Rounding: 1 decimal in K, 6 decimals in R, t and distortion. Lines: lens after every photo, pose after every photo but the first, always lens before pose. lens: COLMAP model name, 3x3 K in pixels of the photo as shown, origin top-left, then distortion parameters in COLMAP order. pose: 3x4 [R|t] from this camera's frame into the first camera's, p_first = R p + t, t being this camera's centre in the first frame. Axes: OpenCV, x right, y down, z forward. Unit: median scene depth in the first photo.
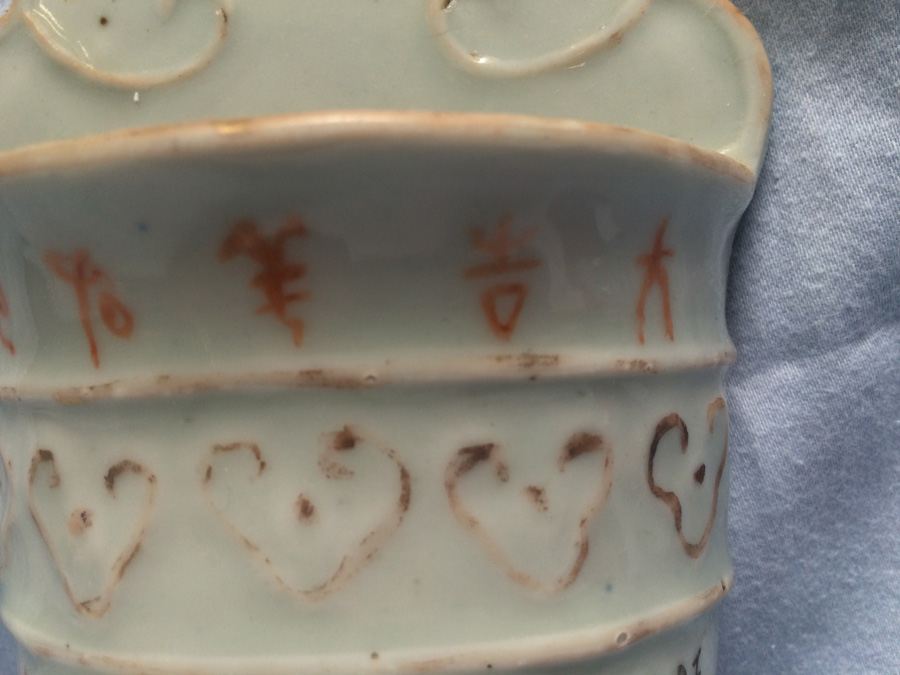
lens RADIAL K [[813.1, 0, 444.4], [0, 813.1, 353.2], [0, 0, 1]] dist [0.044089, -0.111483]
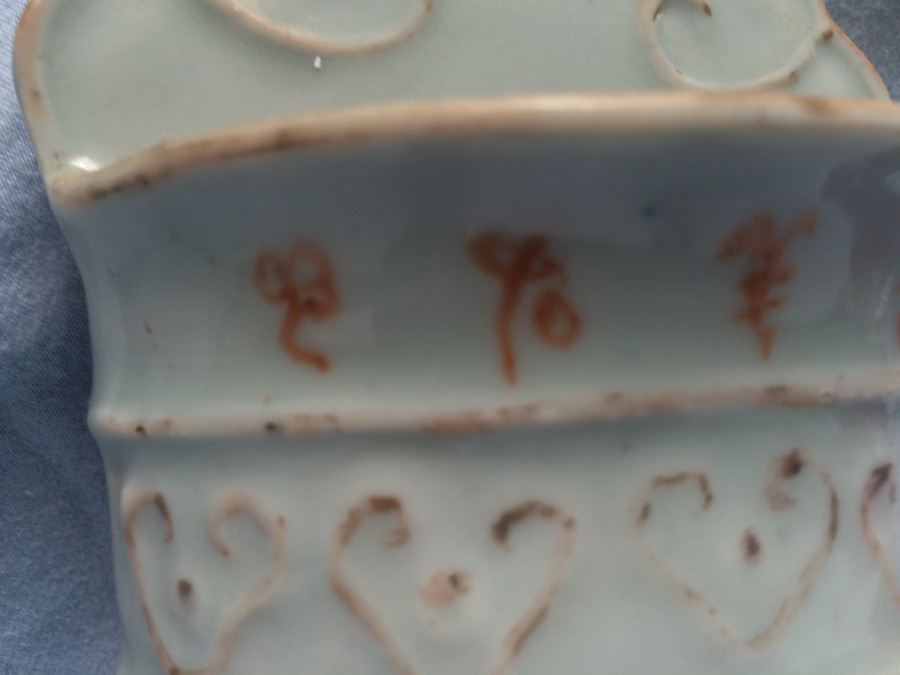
lens RADIAL K [[813.1, 0, 453.4], [0, 813.1, 344.4], [0, 0, 1]] dist [0.044089, -0.111483]
pose [[0.924735, 0.018612, 0.380156, -0.588474], [0.005005, 0.998123, -0.061043, 0.019644], [-0.380579, 0.058352, 0.922906, 0.220353]]
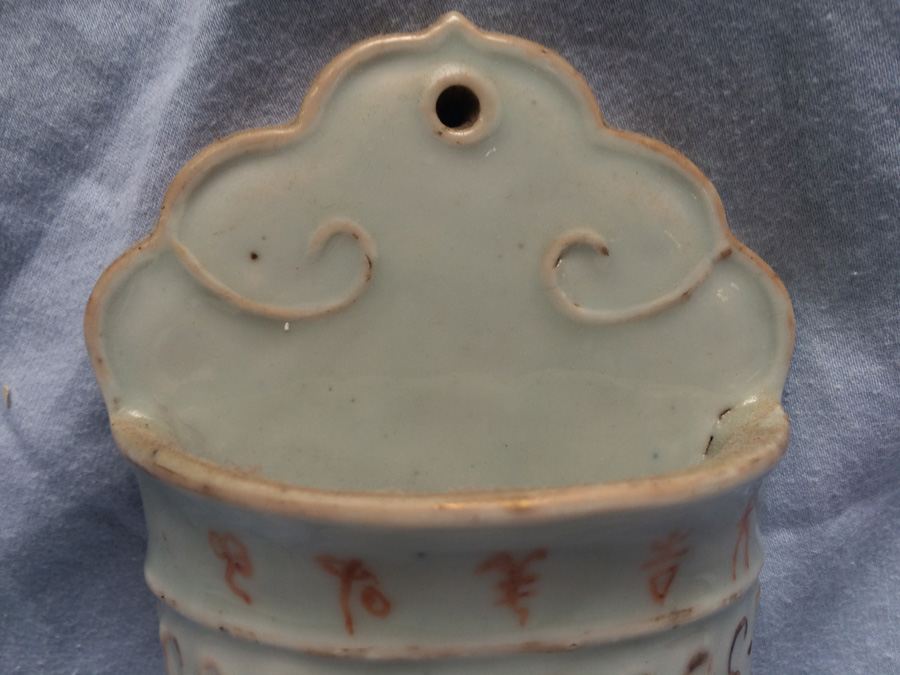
lens RADIAL K [[789.3, 0, 448.2], [0, 789.3, 368.2], [0, 0, 1]] dist [0.027589, -0.063945]
pose [[0.982153, -0.000884, 0.188084, -0.383461], [-0.018769, 0.994537, 0.102685, -0.394204], [-0.187147, -0.104382, 0.976770, -0.137532]]
